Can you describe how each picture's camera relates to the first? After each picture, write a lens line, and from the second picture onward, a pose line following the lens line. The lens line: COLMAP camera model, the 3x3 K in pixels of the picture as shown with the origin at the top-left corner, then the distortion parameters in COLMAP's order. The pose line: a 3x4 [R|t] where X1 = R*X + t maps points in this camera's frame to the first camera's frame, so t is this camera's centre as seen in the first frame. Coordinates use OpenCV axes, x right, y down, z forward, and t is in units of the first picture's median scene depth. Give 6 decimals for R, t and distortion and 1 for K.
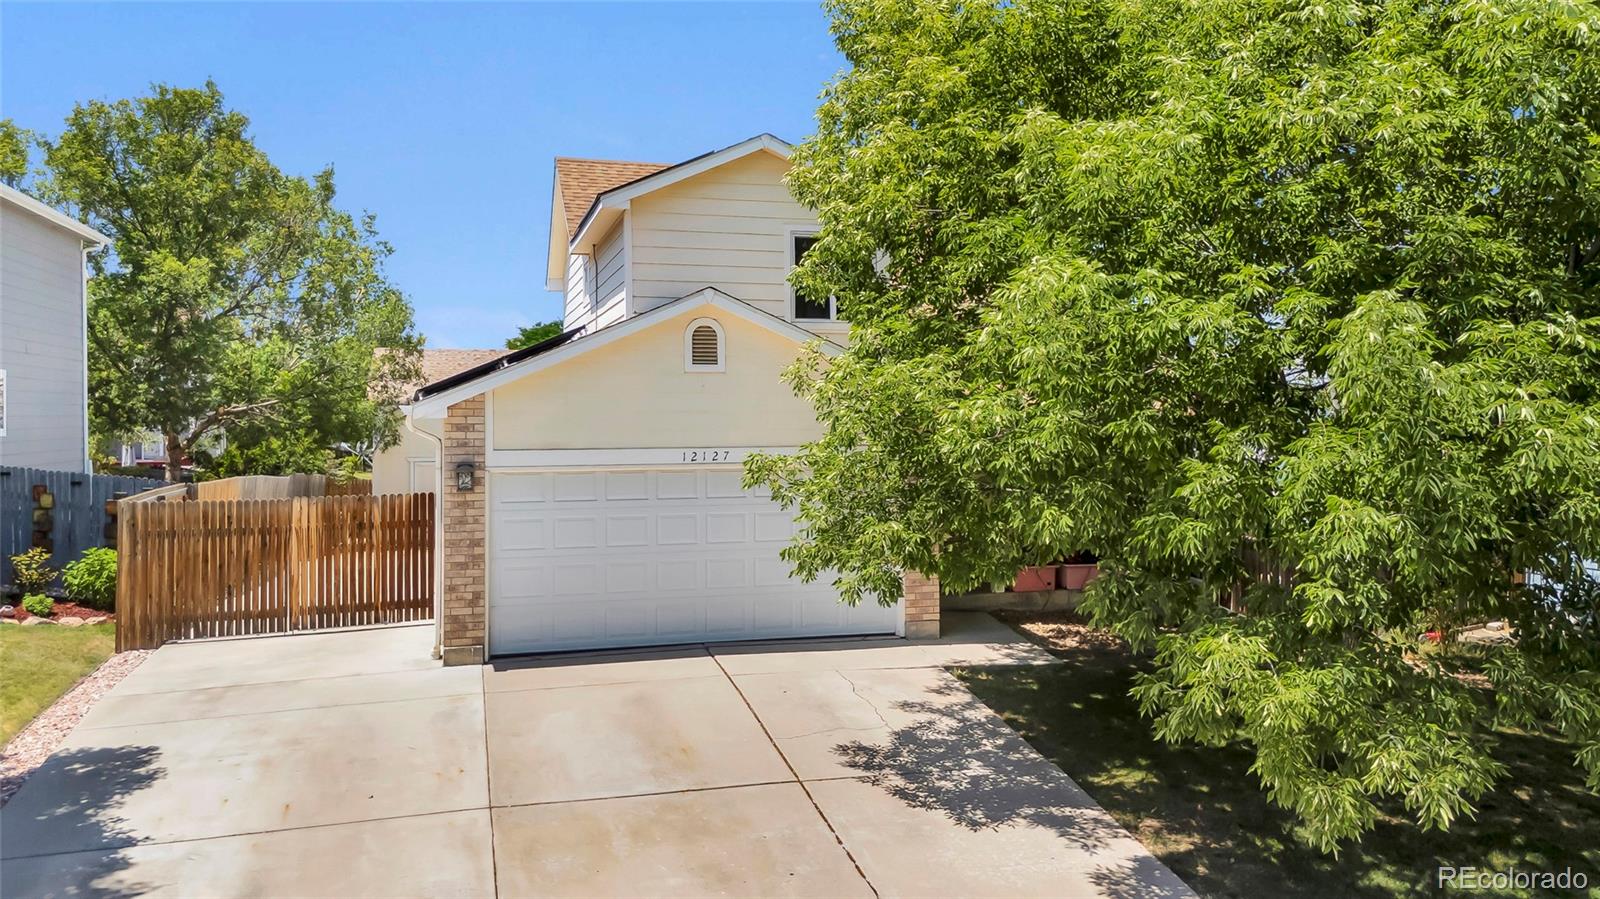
lens RADIAL K [[1212.7, 0, 800.0], [0, 1212.7, 449.5], [0, 0, 1]] dist [0.034986, -0.001555]
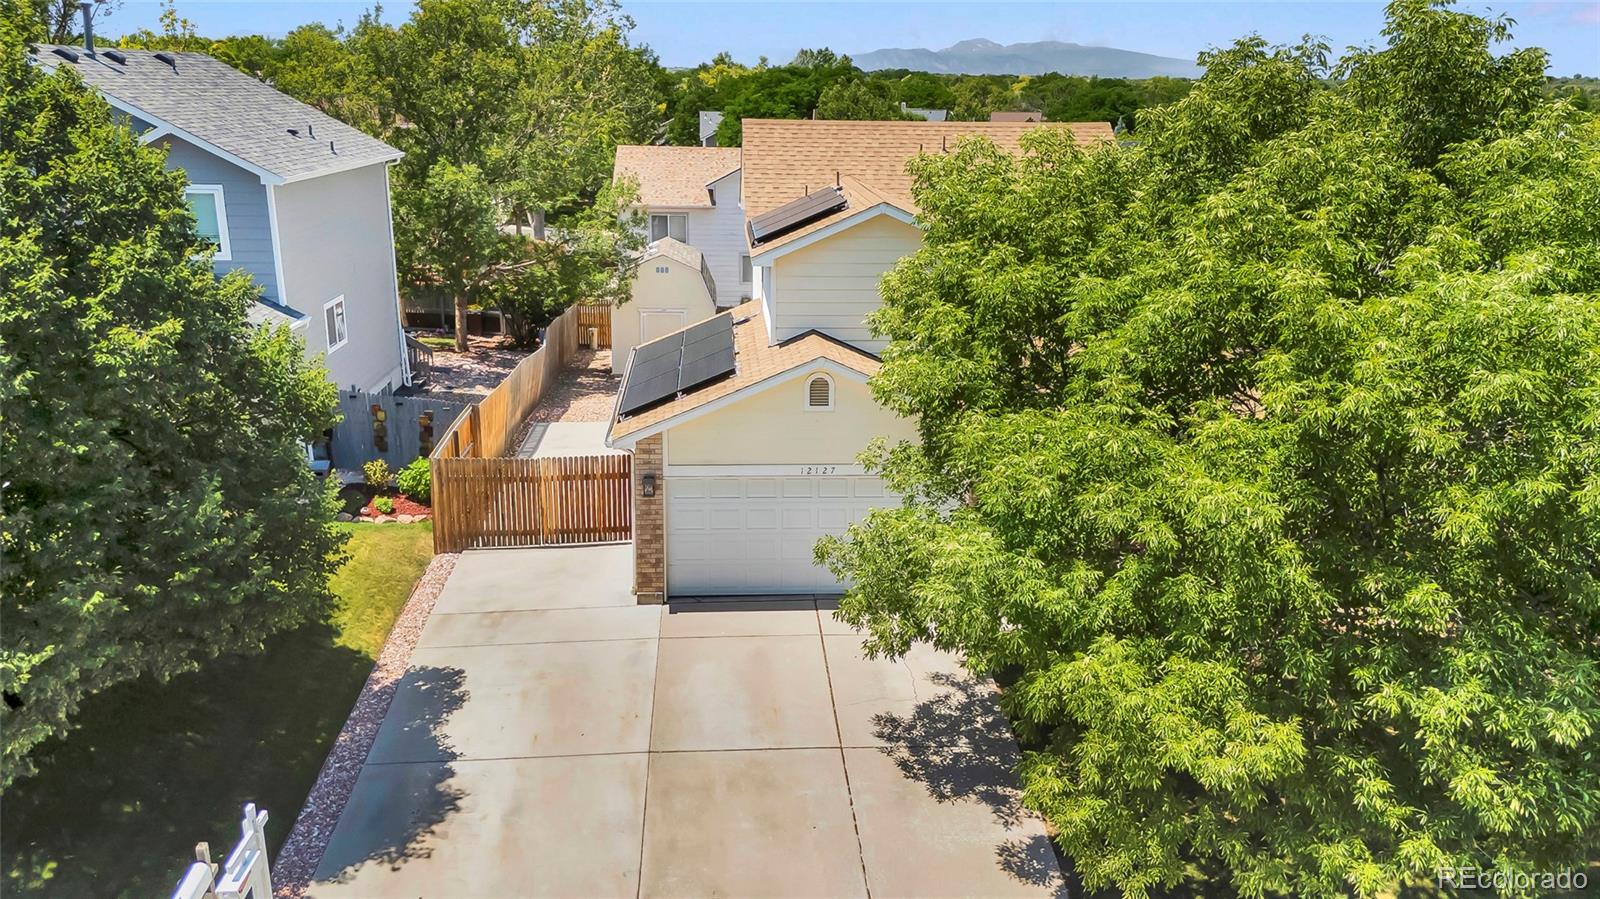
lens RADIAL K [[1193.7, 0, 800.0], [0, 1193.7, 449.5], [0, 0, 1]] dist [0.074431, -0.081252]
pose [[0.978842, 0.069865, -0.192319, 0.198669], [-0.017937, 0.965582, 0.259479, -0.454528], [0.203828, -0.250539, 0.946406, -0.346054]]
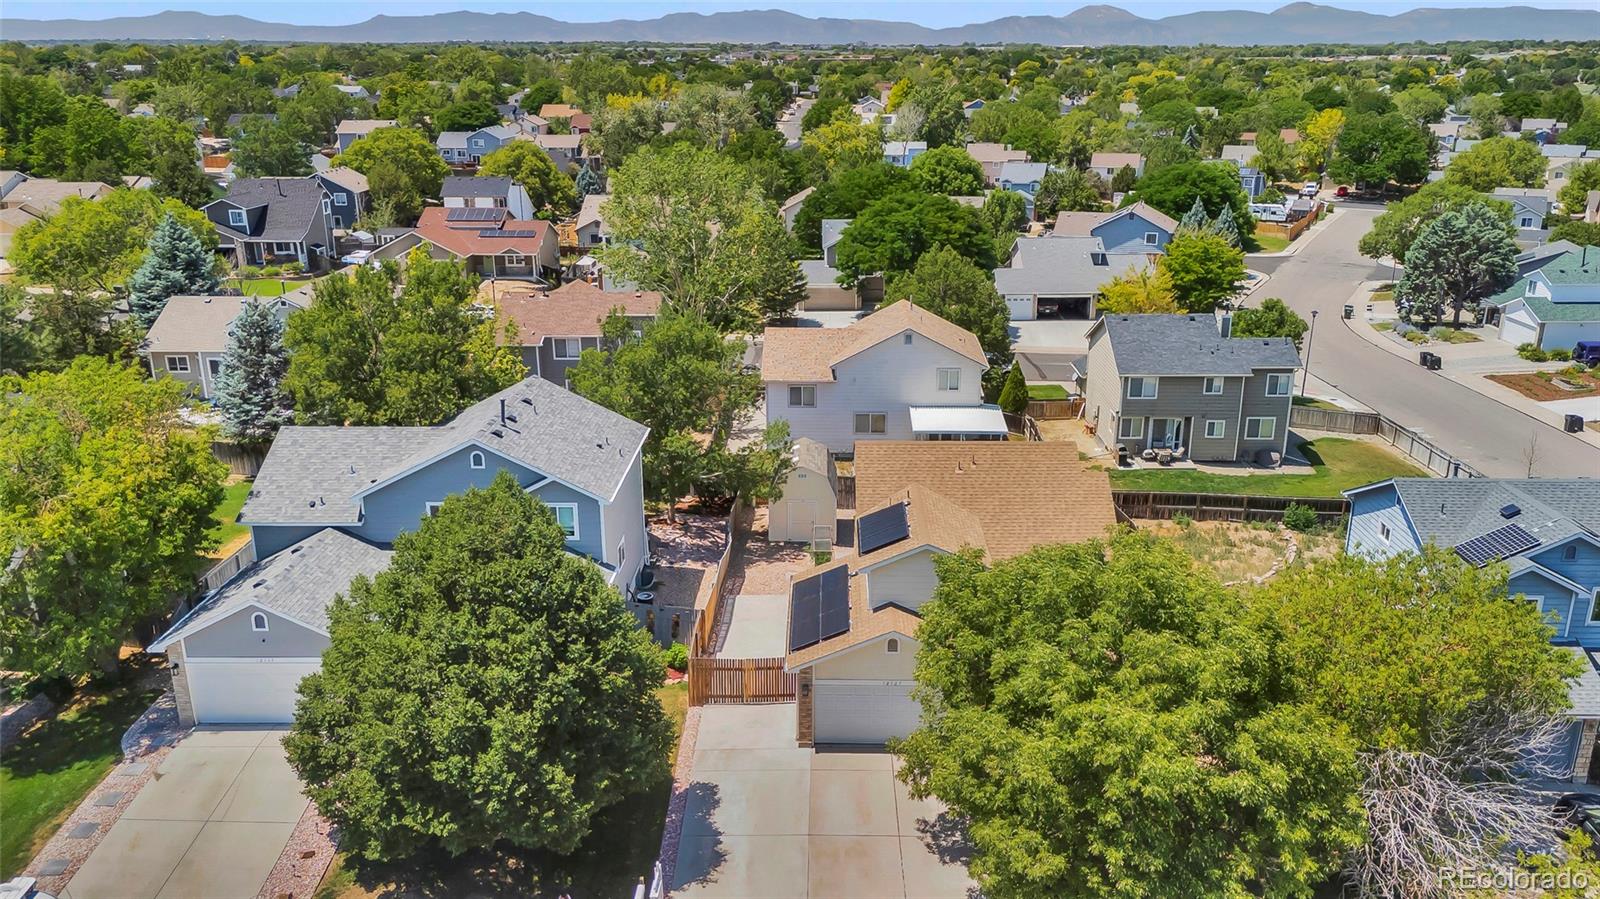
lens RADIAL K [[1193.7, 0, 800.0], [0, 1193.7, 449.5], [0, 0, 1]] dist [0.074431, -0.081252]
pose [[0.955305, 0.085178, -0.283084, 0.525752], [-0.000555, 0.958106, 0.286414, -1.516648], [0.295621, -0.273456, 0.915331, -1.622875]]
